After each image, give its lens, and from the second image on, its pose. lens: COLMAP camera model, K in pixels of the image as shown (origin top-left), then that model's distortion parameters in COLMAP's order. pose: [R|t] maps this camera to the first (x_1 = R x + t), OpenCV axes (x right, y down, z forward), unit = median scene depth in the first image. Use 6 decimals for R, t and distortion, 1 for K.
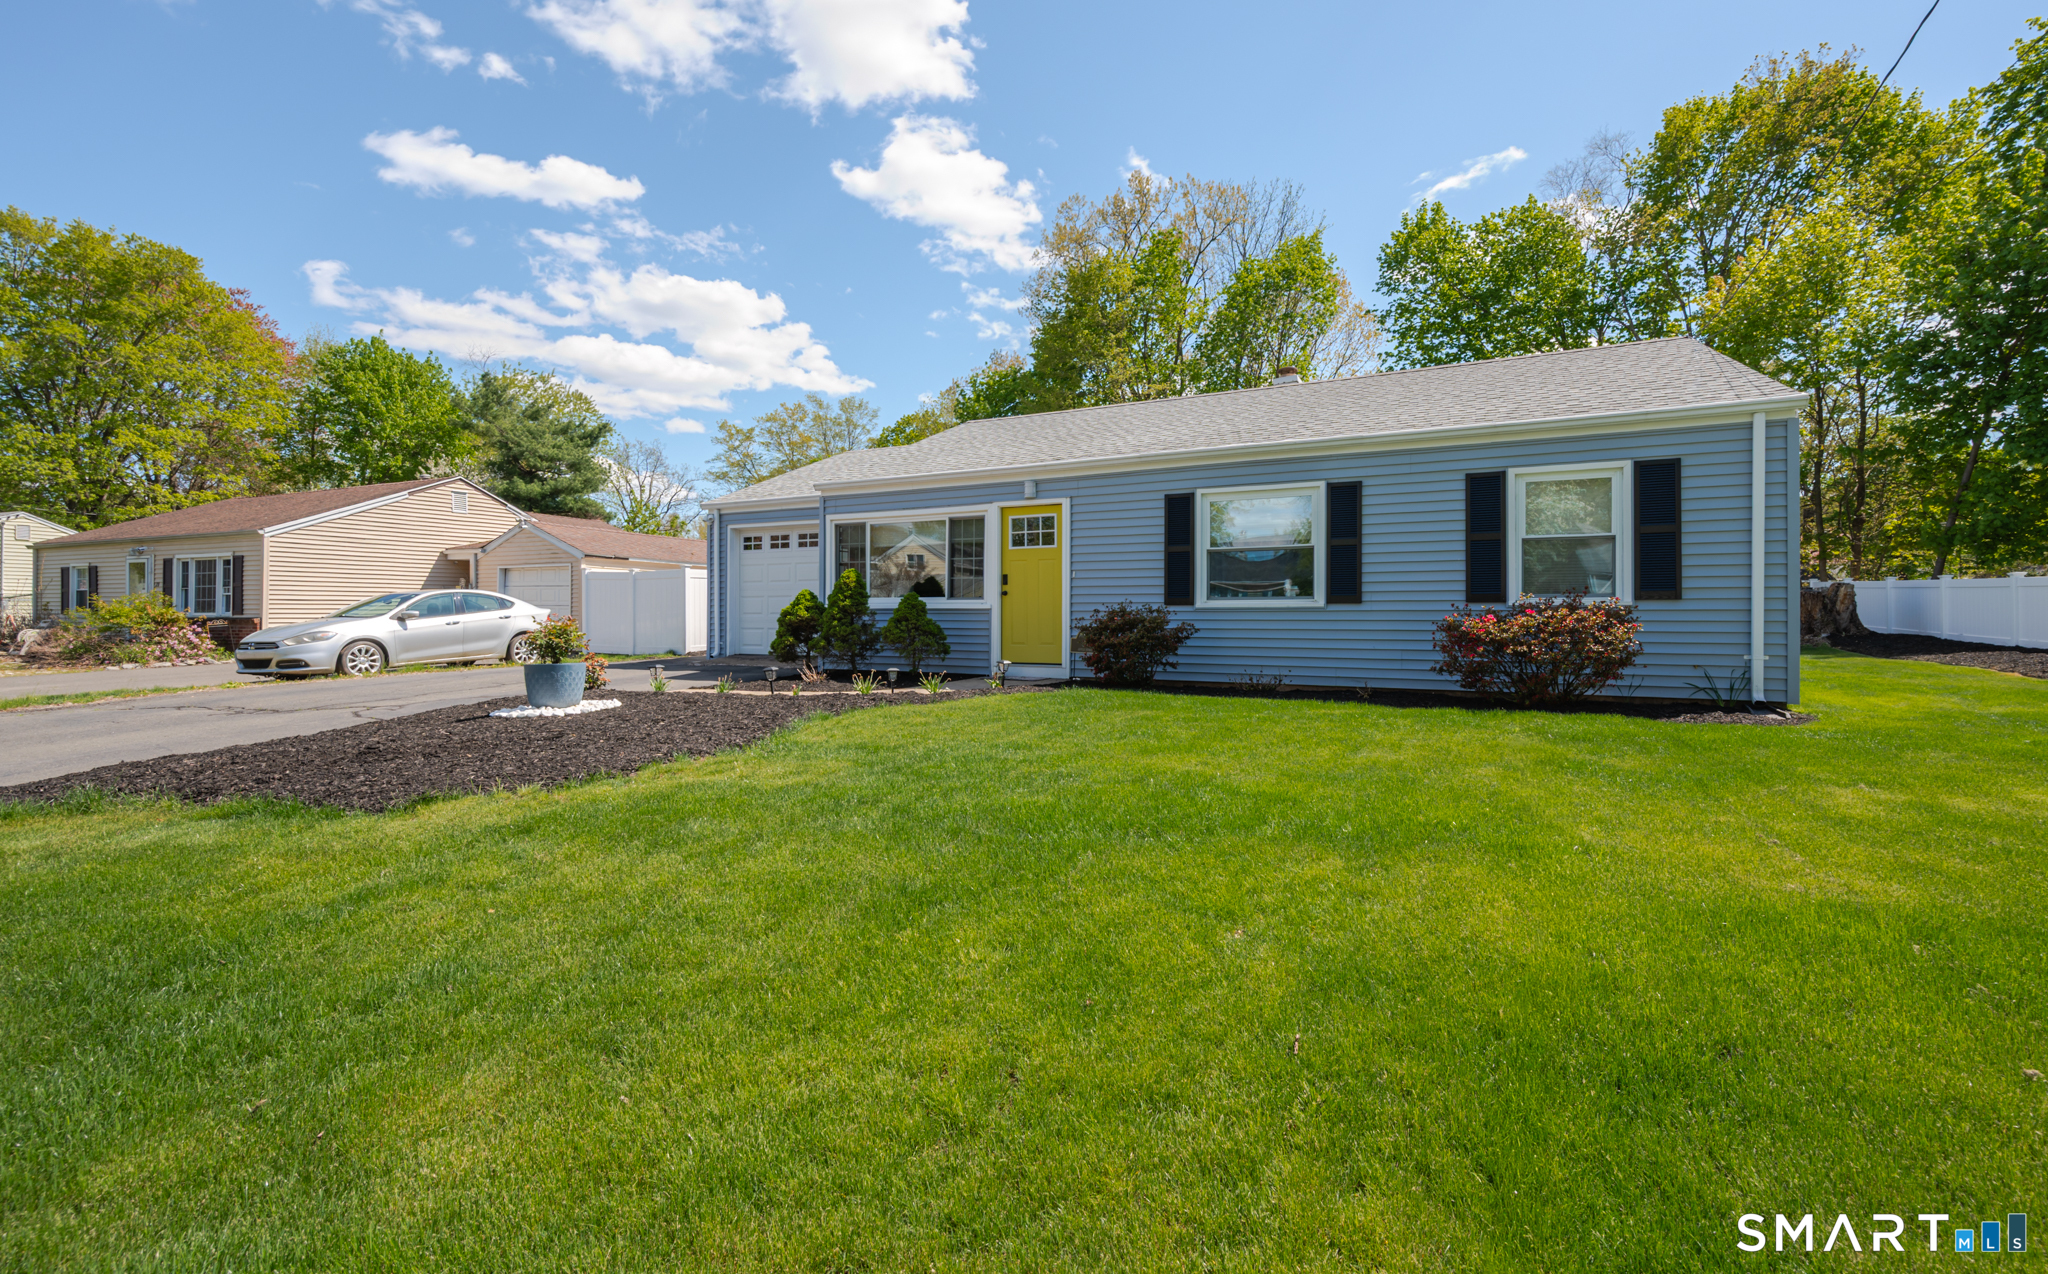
lens RADIAL K [[936.8, 0, 1024.7], [0, 936.8, 617.1], [0, 0, 1]] dist [-0.002890, -0.000408]
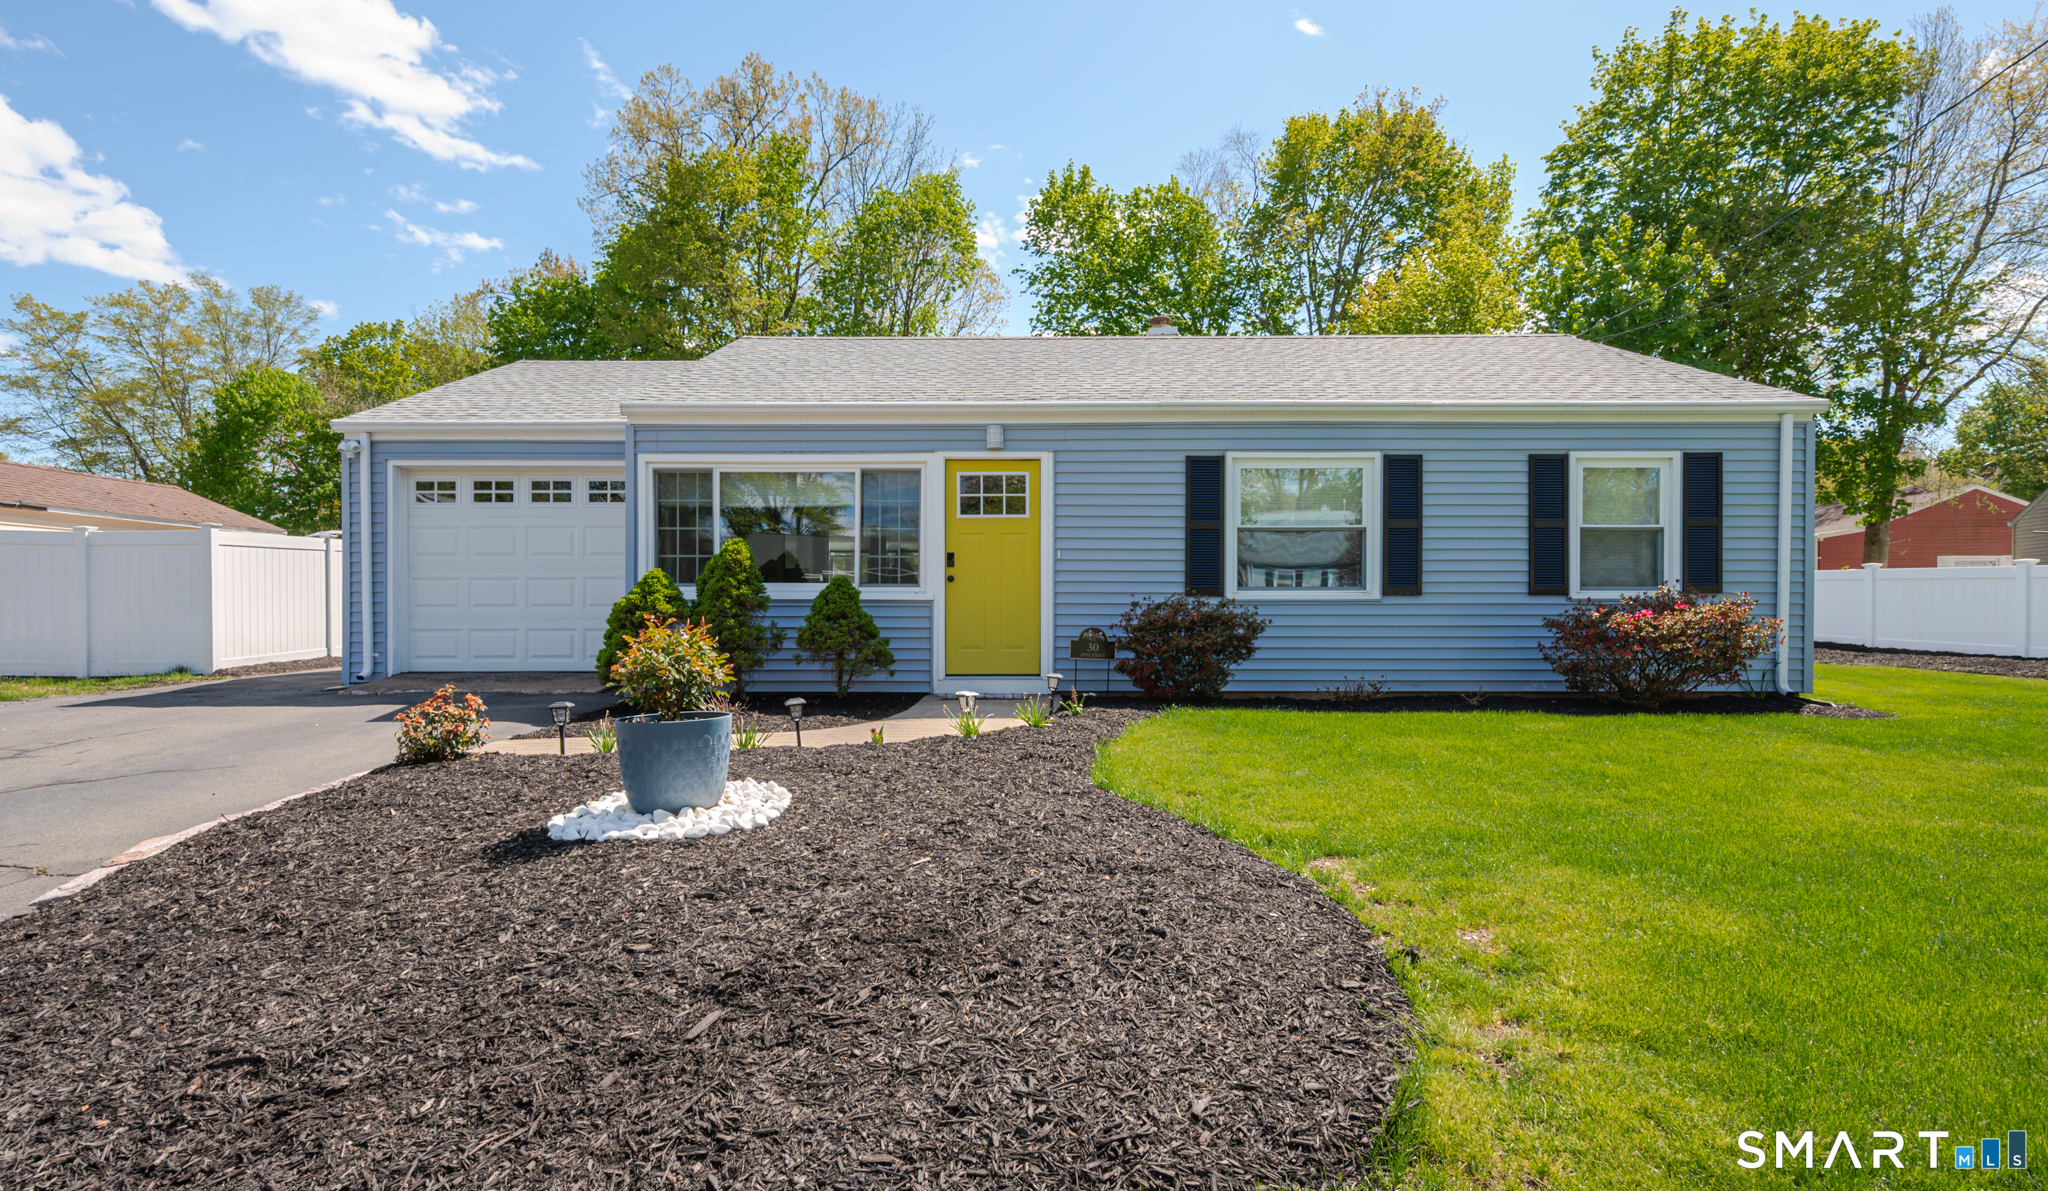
lens RADIAL K [[1069.1, 0, 1023.2], [0, 1069.1, 607.6], [0, 0, 1]] dist [-0.002485, -0.001379]
pose [[0.879680, -0.001930, 0.475561, -0.336626], [0.000911, 0.999997, 0.002372, -0.004689], [-0.475565, -0.001653, 0.879679, 0.232323]]
